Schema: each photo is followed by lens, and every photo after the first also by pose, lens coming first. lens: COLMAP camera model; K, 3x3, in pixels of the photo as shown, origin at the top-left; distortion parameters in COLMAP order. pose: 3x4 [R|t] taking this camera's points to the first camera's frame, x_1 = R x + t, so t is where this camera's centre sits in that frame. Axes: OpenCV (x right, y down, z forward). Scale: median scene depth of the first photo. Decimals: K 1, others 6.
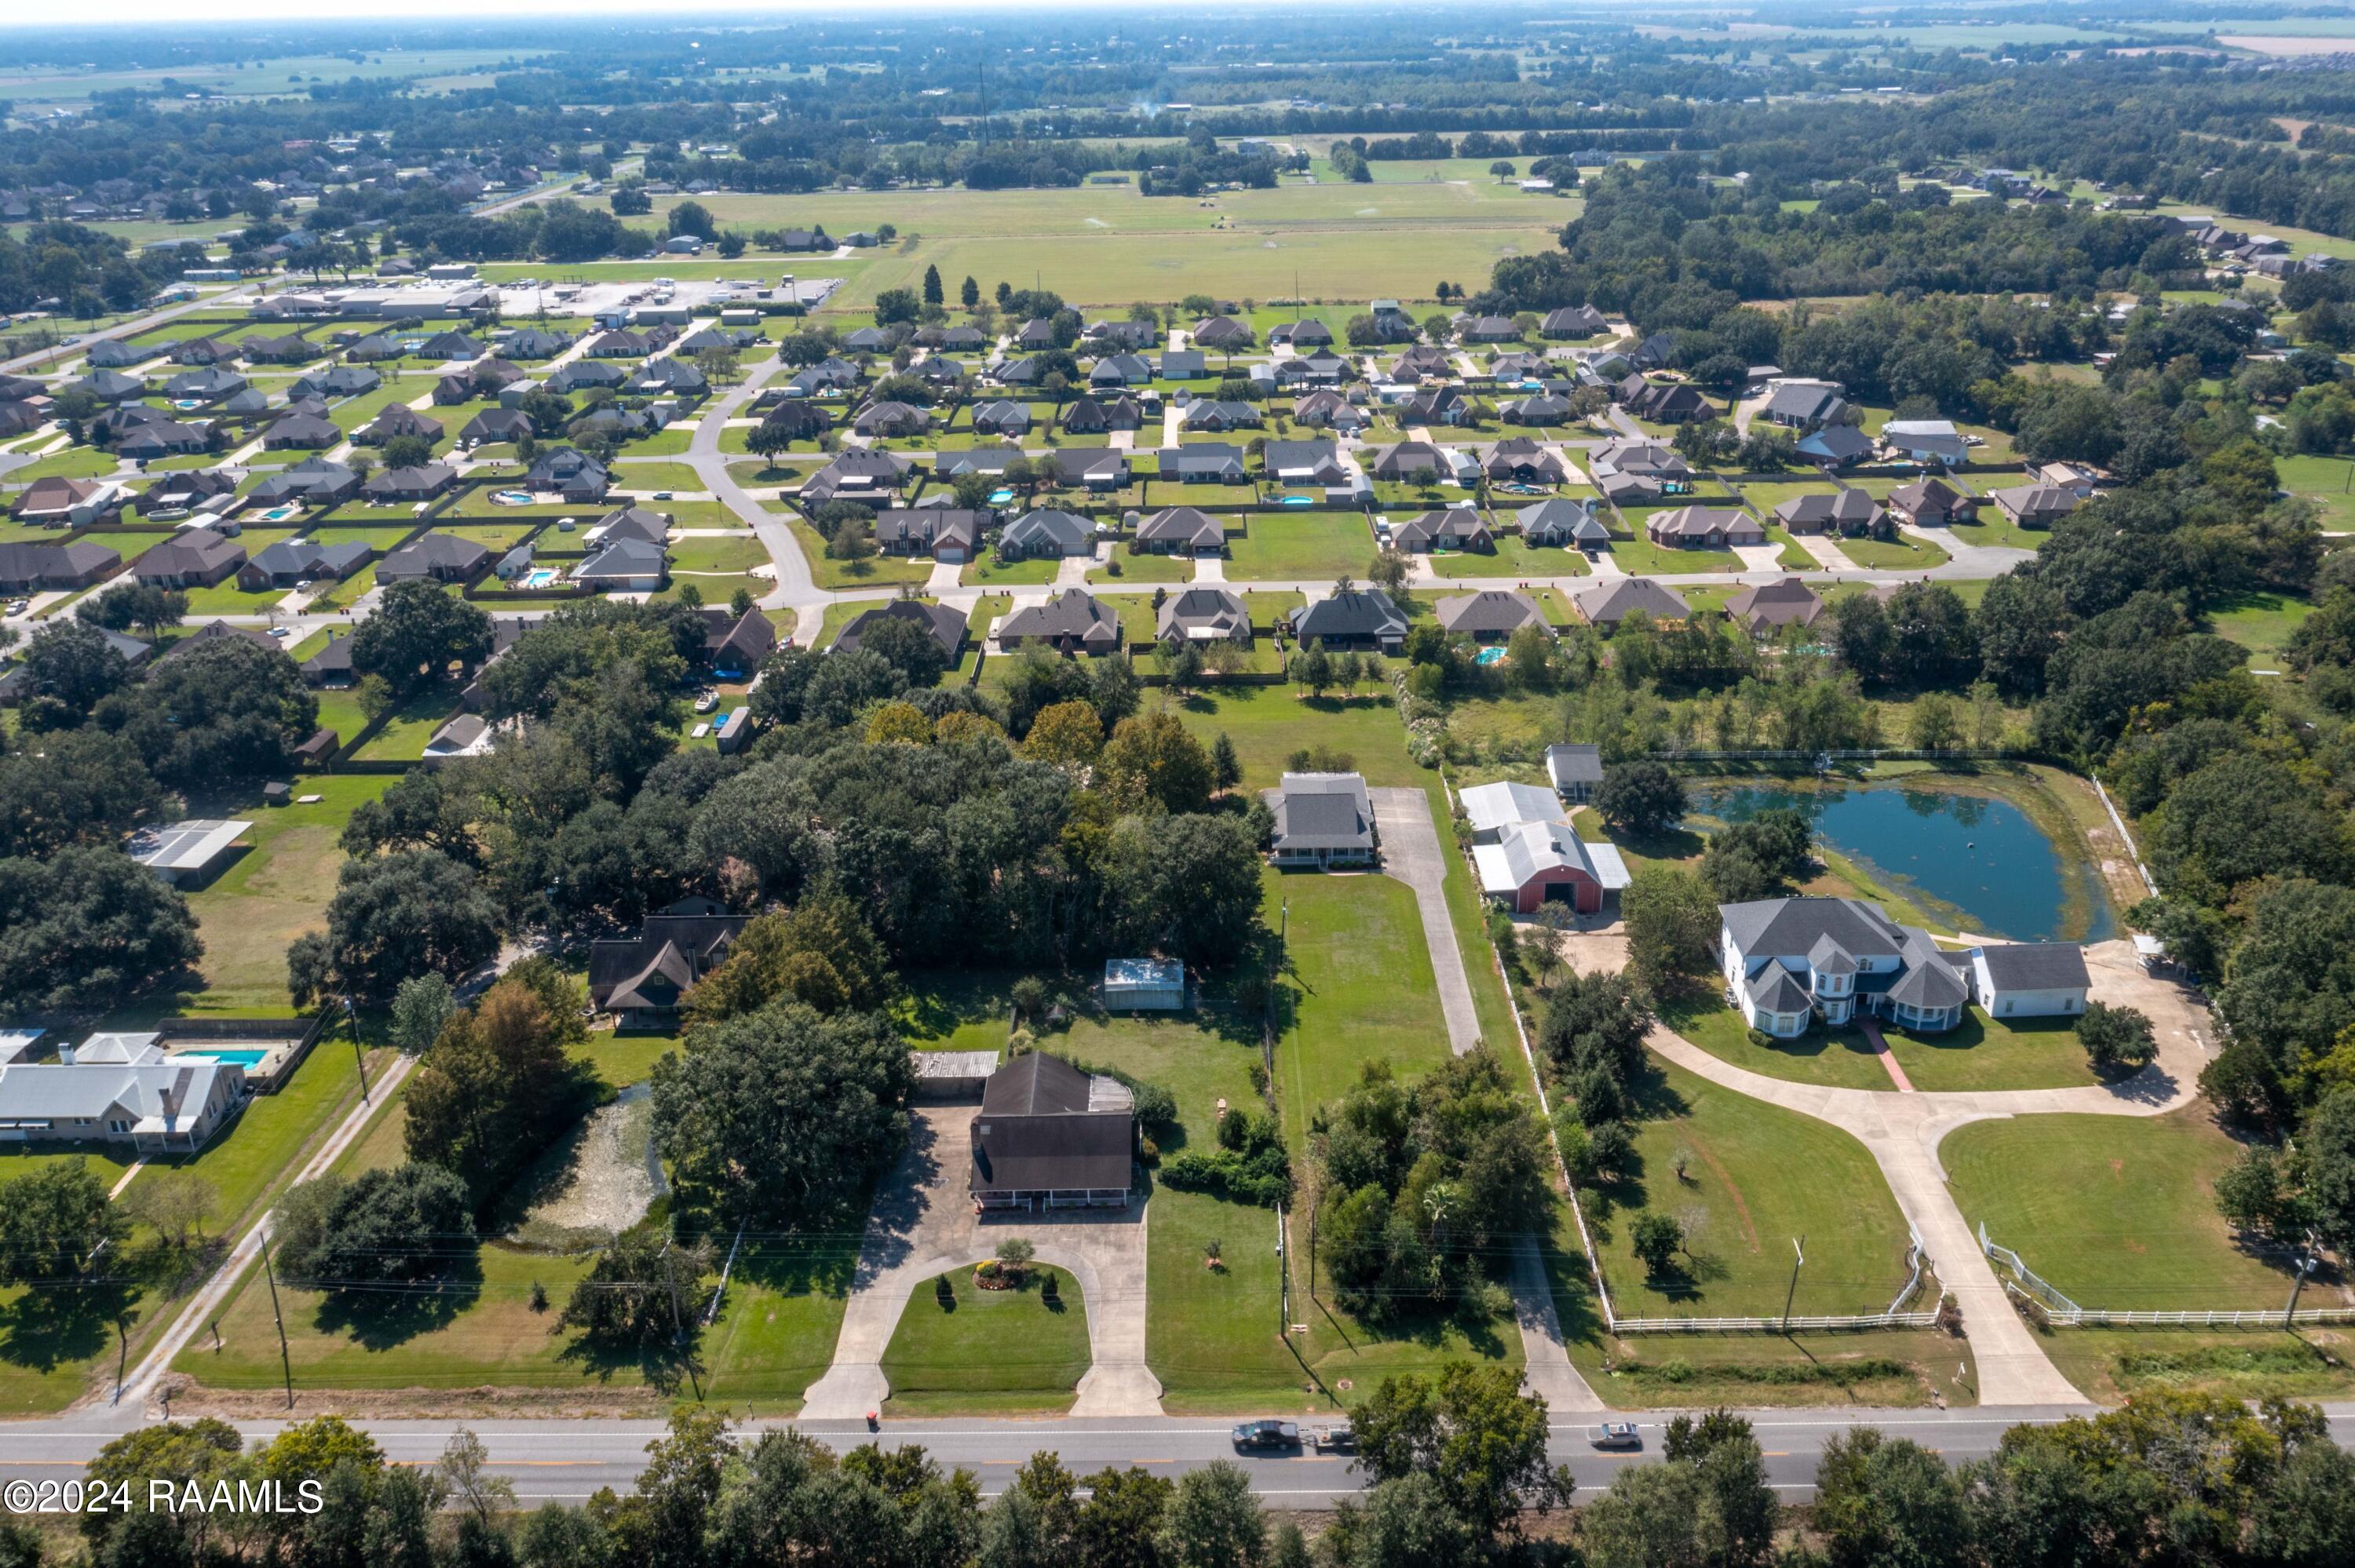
lens RADIAL K [[1871.1, 0, 1188.6], [0, 1871.1, 788.3], [0, 0, 1]] dist [-0.016369, 0.006797]
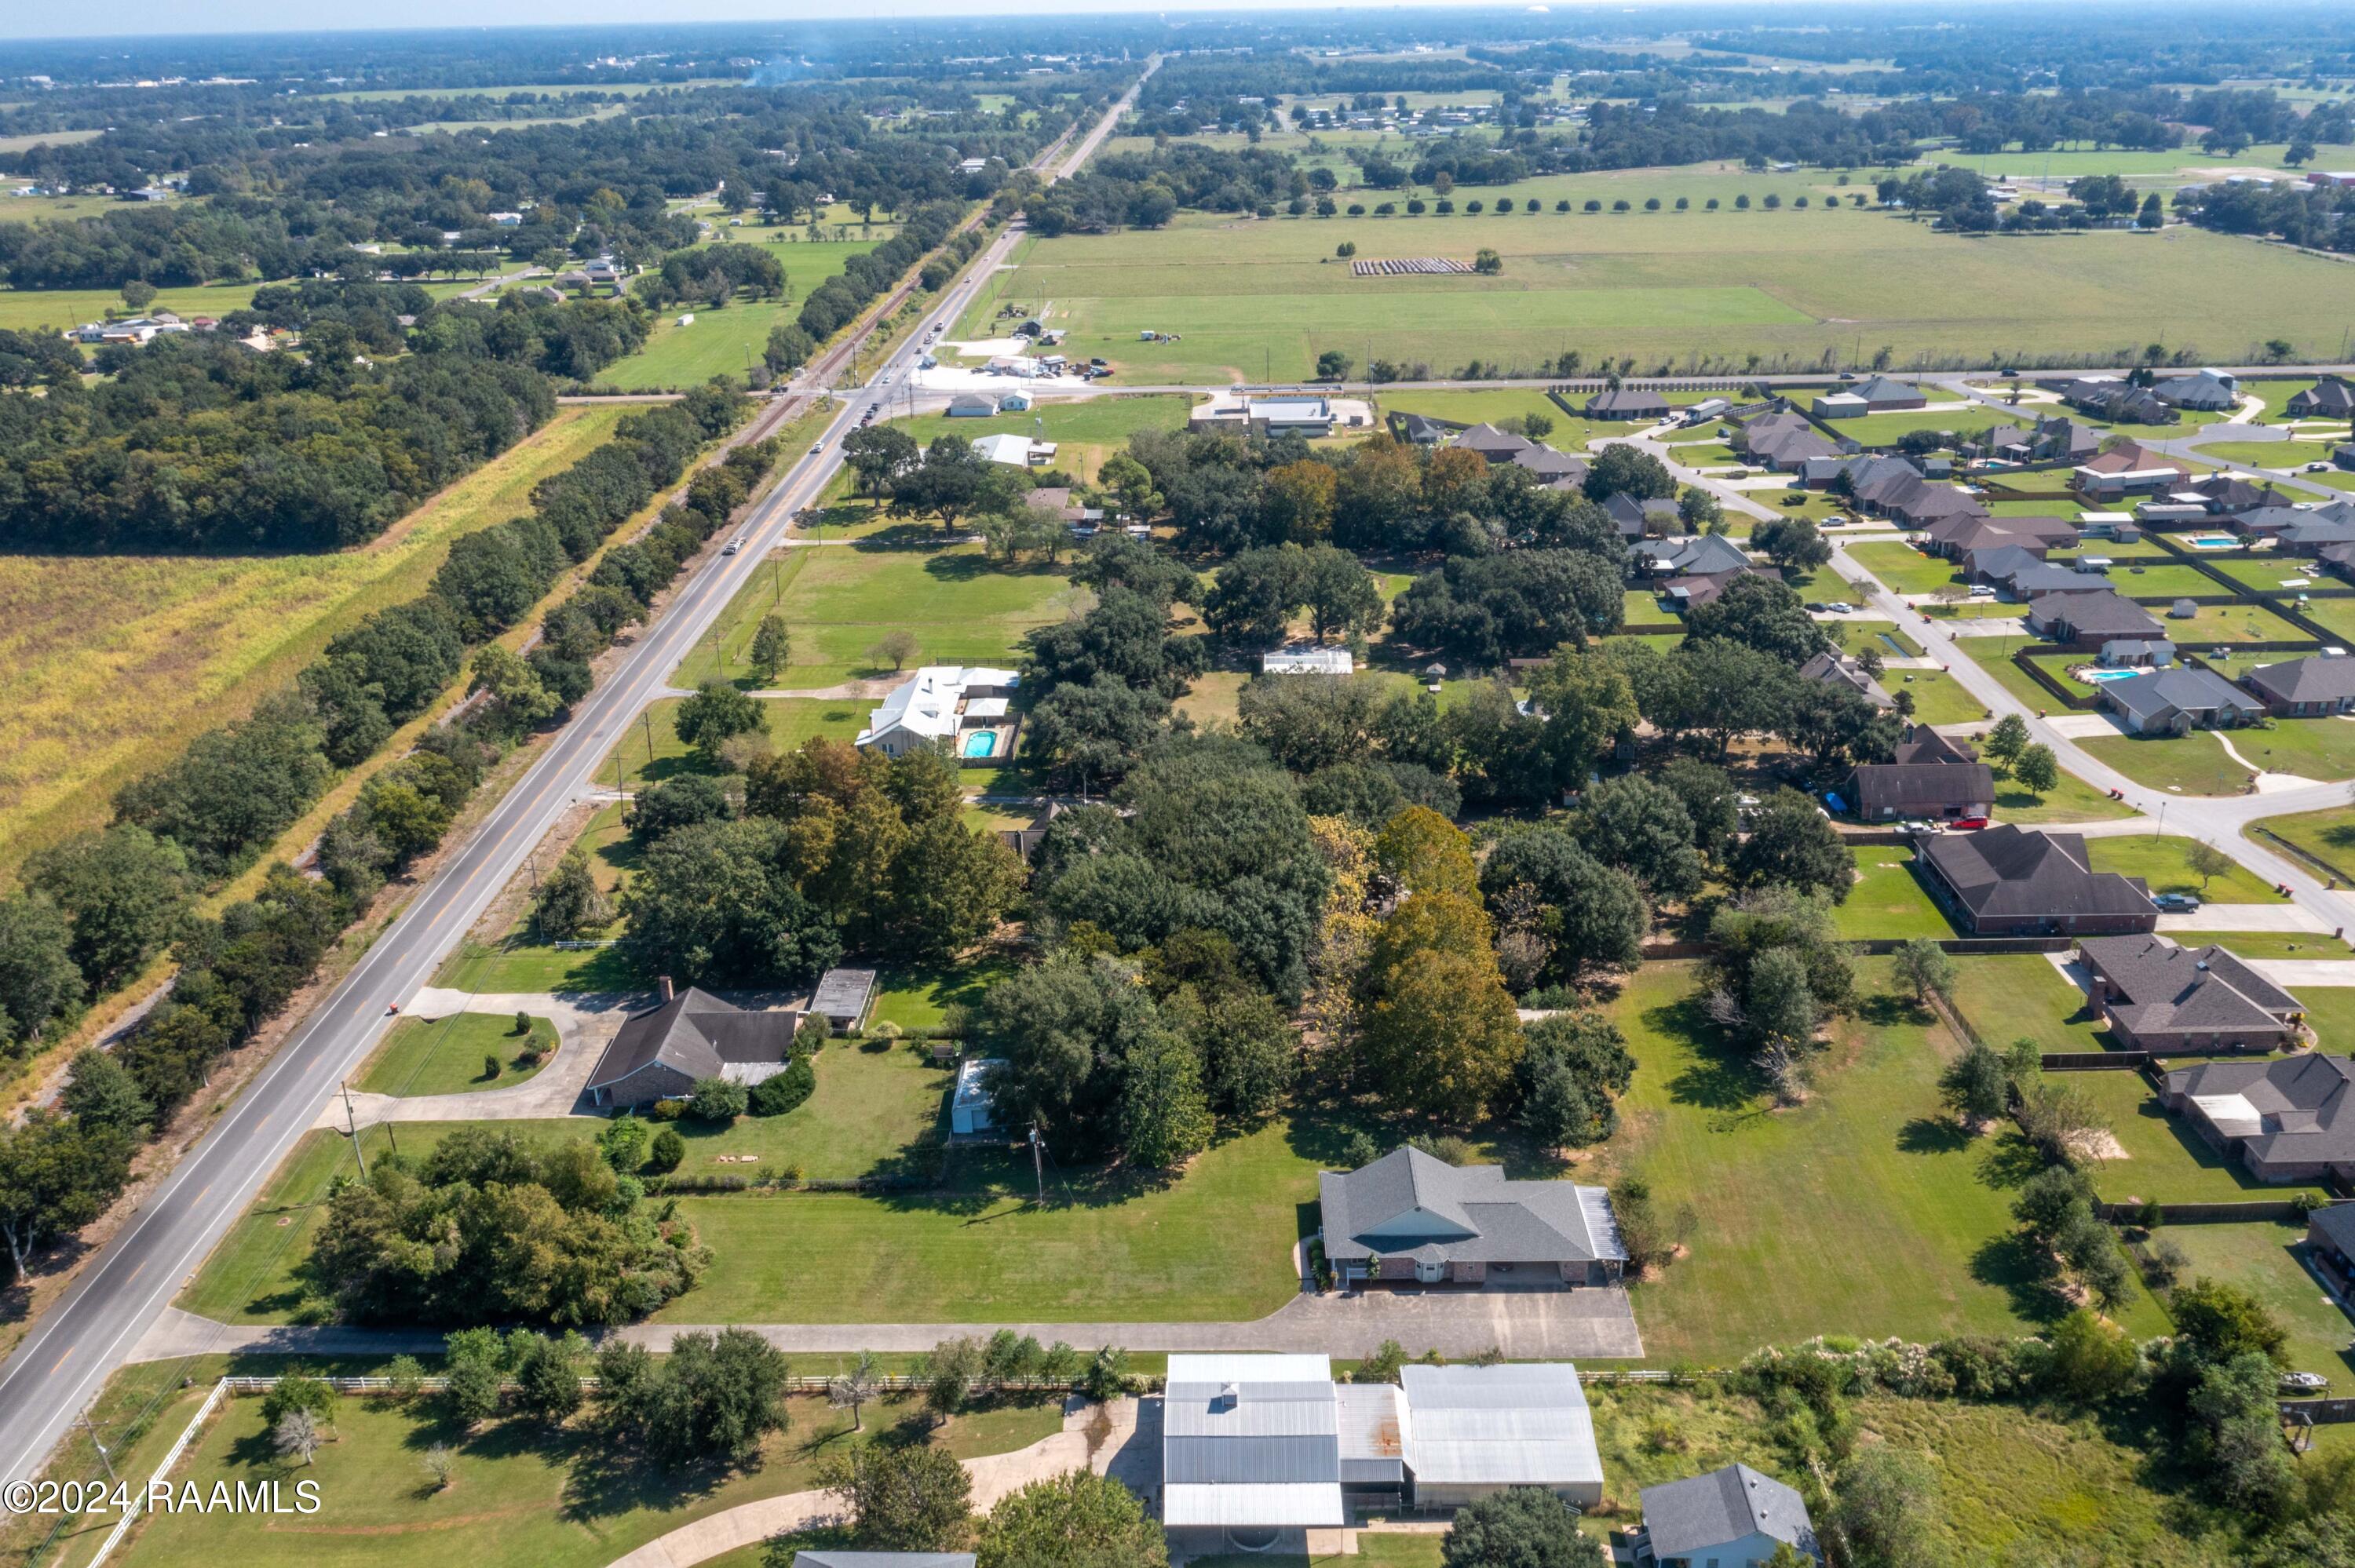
lens RADIAL K [[1871.1, 0, 1186.6], [0, 1871.1, 778.2], [0, 0, 1]] dist [-0.016369, 0.006797]
pose [[-0.009062, 0.399300, -0.916776, 0.908028], [-0.375762, 0.848260, 0.373172, -0.486572], [0.926672, 0.347871, 0.142355, 1.125862]]
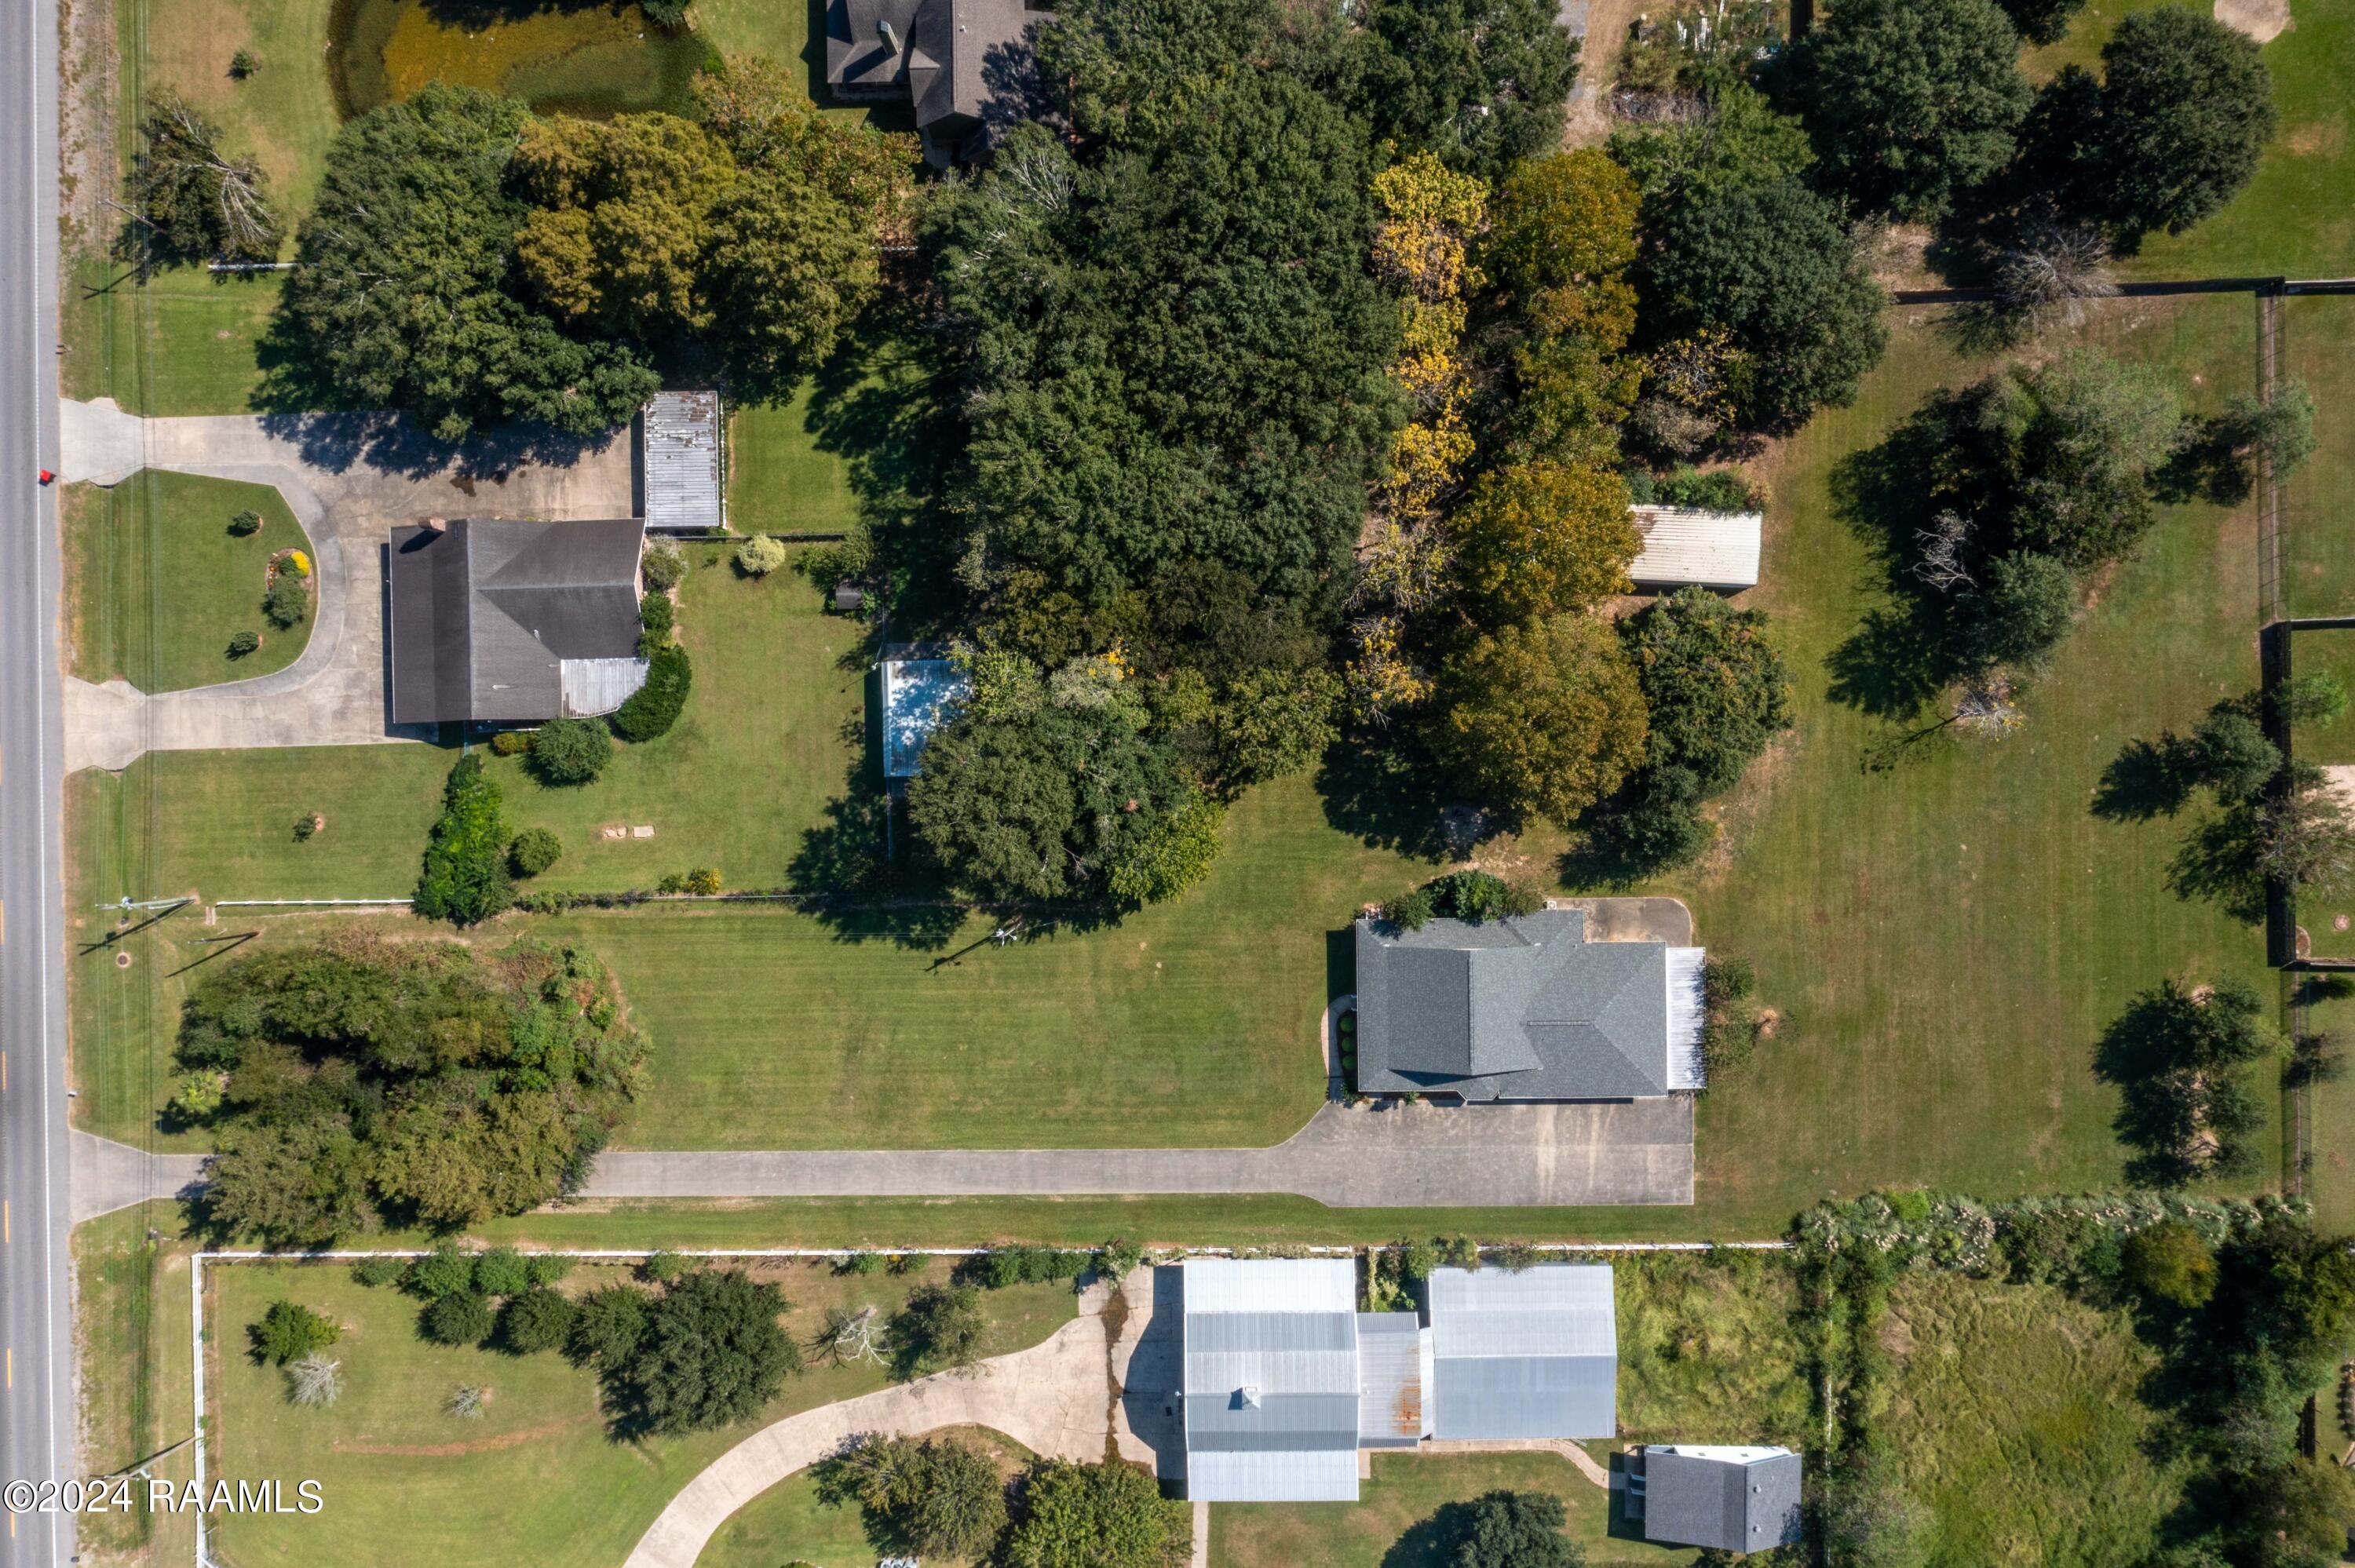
lens RADIAL K [[1871.1, 0, 1187.3], [0, 1871.1, 787.8], [0, 0, 1]] dist [-0.016369, 0.006797]
pose [[0.018894, 0.999726, 0.013823, -0.007049], [-0.366794, -0.005931, 0.930283, -0.692725], [0.930110, -0.022647, 0.366581, 1.040992]]
